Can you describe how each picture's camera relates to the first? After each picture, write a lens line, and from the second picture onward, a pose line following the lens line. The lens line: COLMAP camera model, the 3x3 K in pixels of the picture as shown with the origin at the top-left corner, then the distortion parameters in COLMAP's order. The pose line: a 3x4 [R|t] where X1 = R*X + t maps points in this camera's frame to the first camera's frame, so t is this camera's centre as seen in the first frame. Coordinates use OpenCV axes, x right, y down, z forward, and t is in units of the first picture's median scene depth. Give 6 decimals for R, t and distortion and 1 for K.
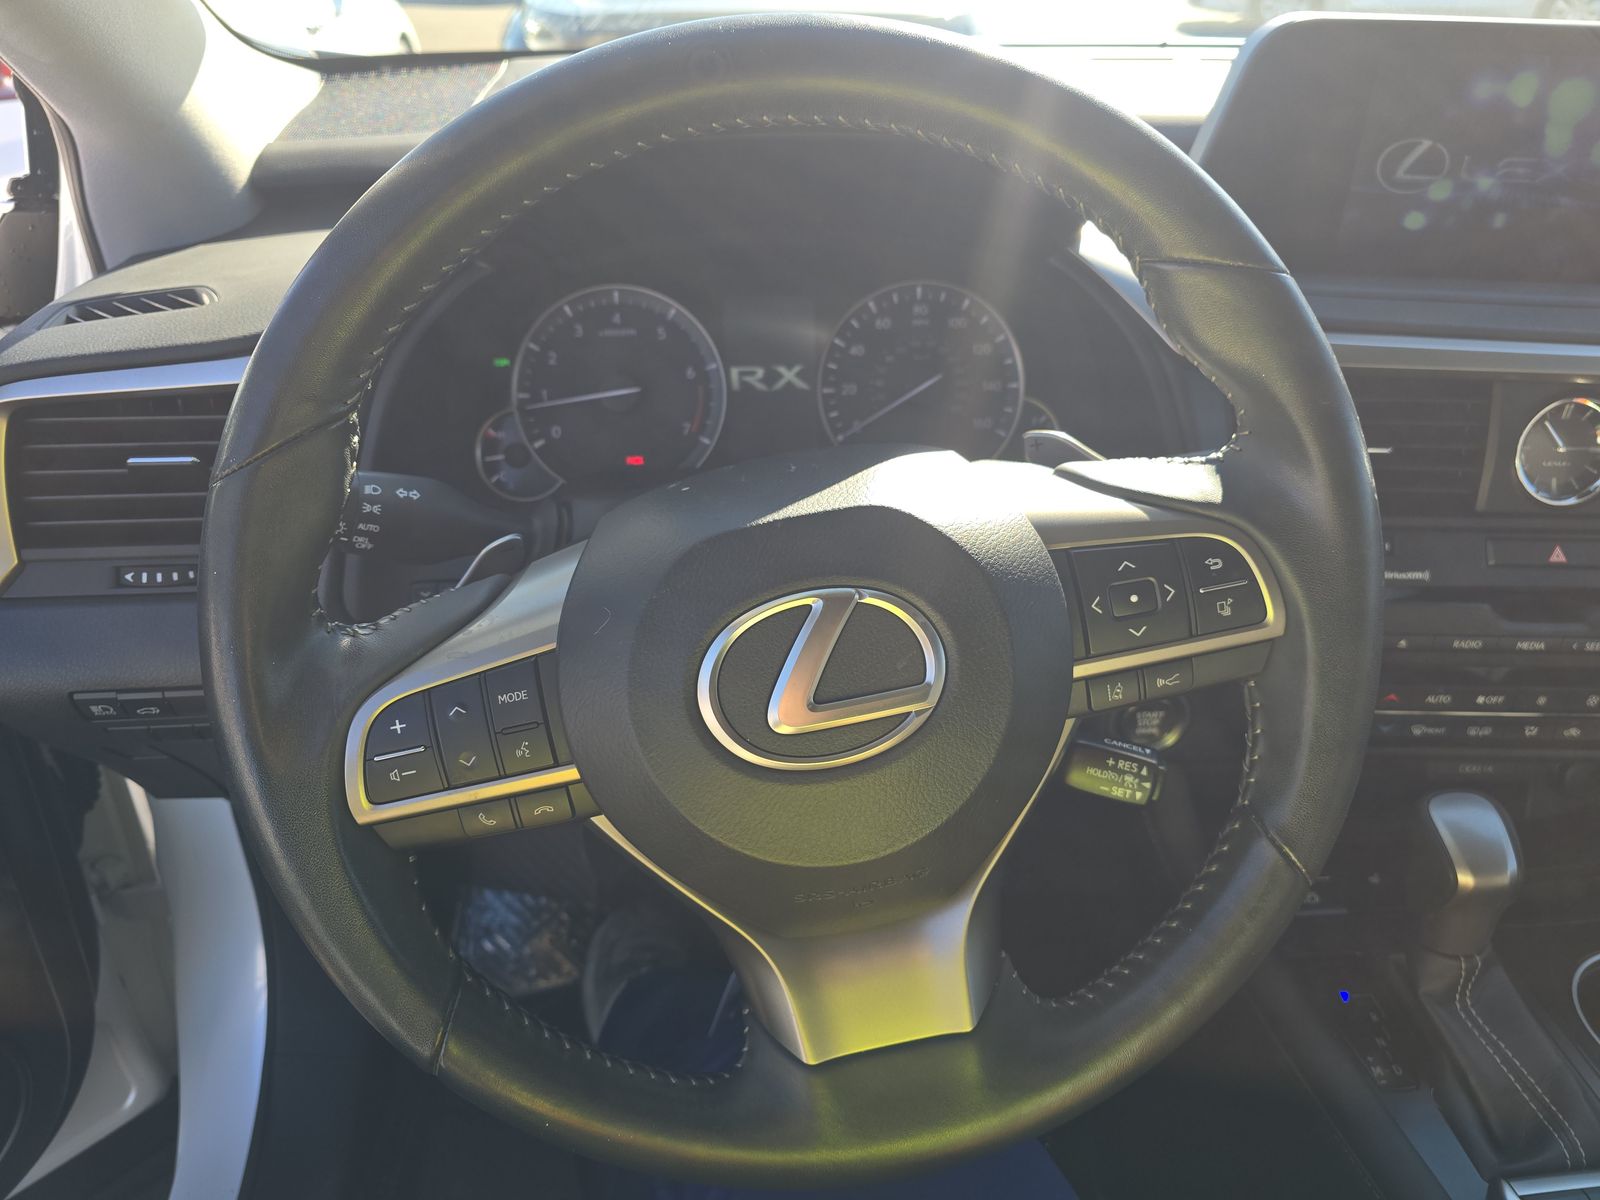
lens RADIAL K [[1065.3, 0, 800.5], [0, 1065.3, 605.5], [0, 0, 1]] dist [0.004287, -0.000329]
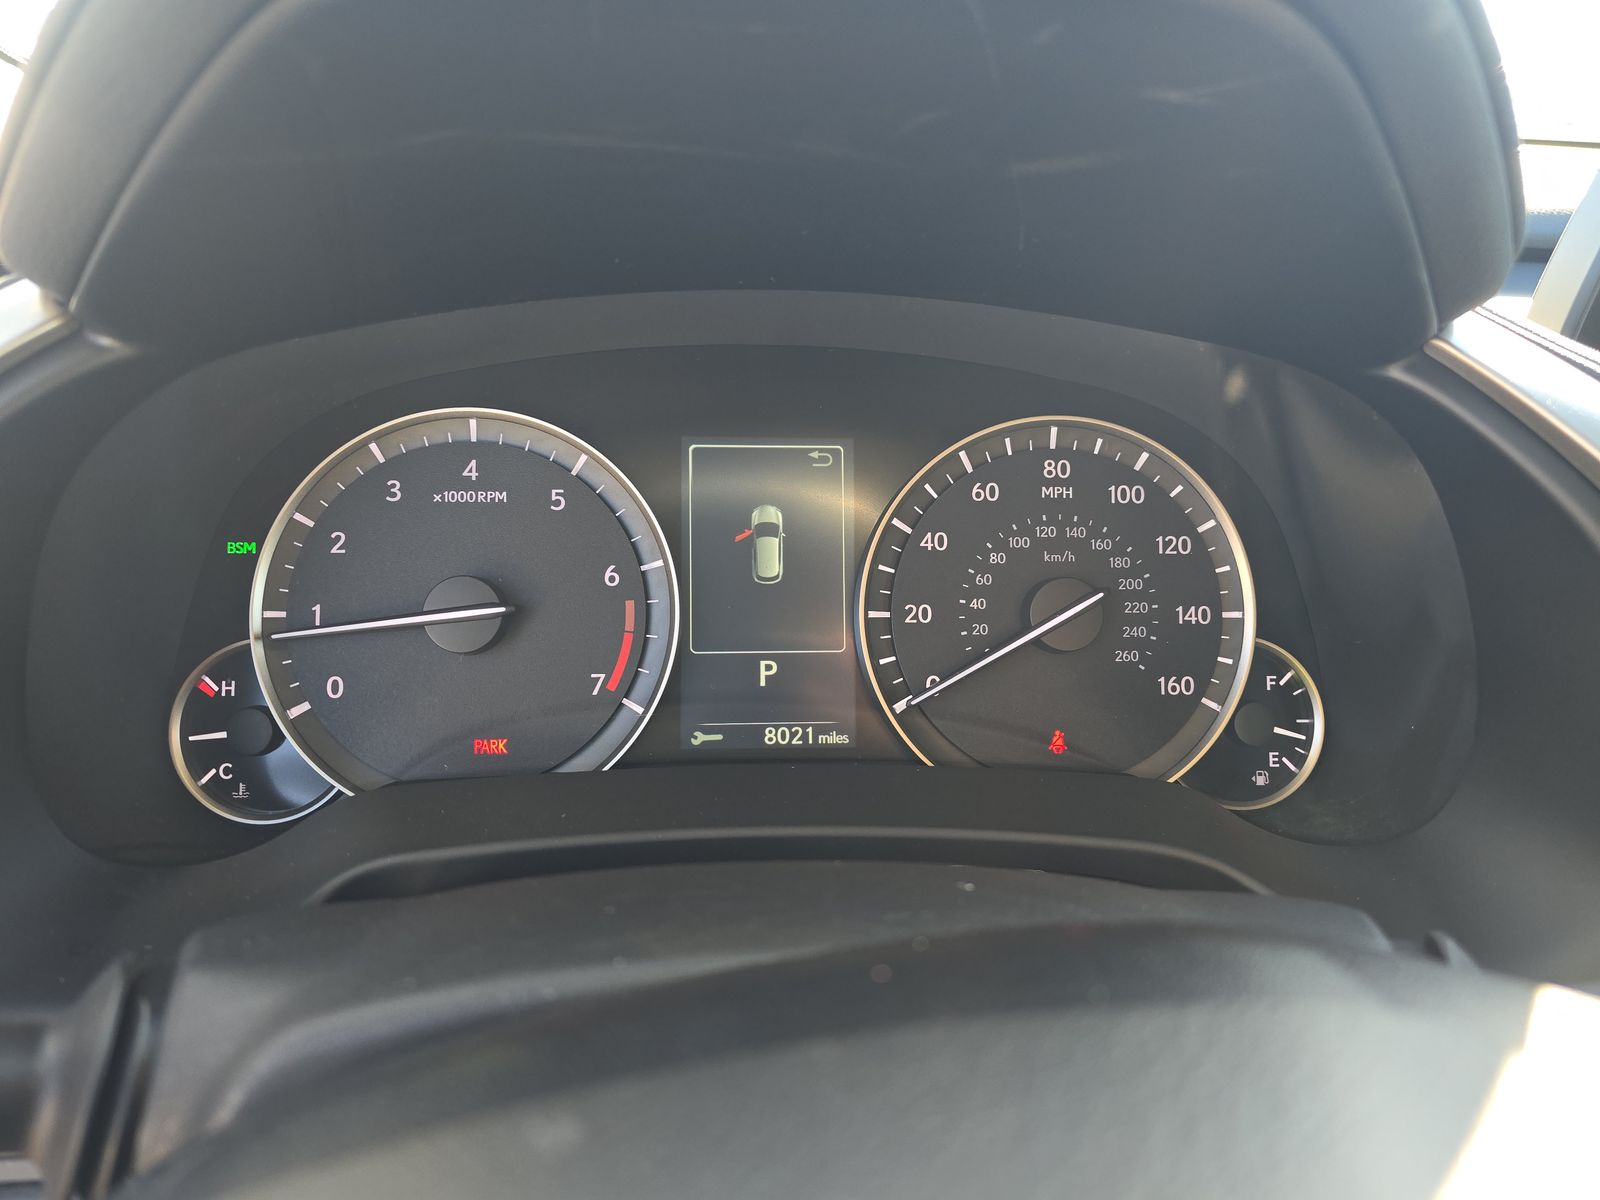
lens RADIAL K [[1065.3, 0, 801.0], [0, 1065.3, 596.2], [0, 0, 1]] dist [0.004287, -0.000329]
pose [[0.999492, 0.024321, 0.020615, -0.022477], [-0.021117, 0.989427, -0.143486, -0.137542], [-0.023887, 0.142978, 0.989438, 0.492486]]
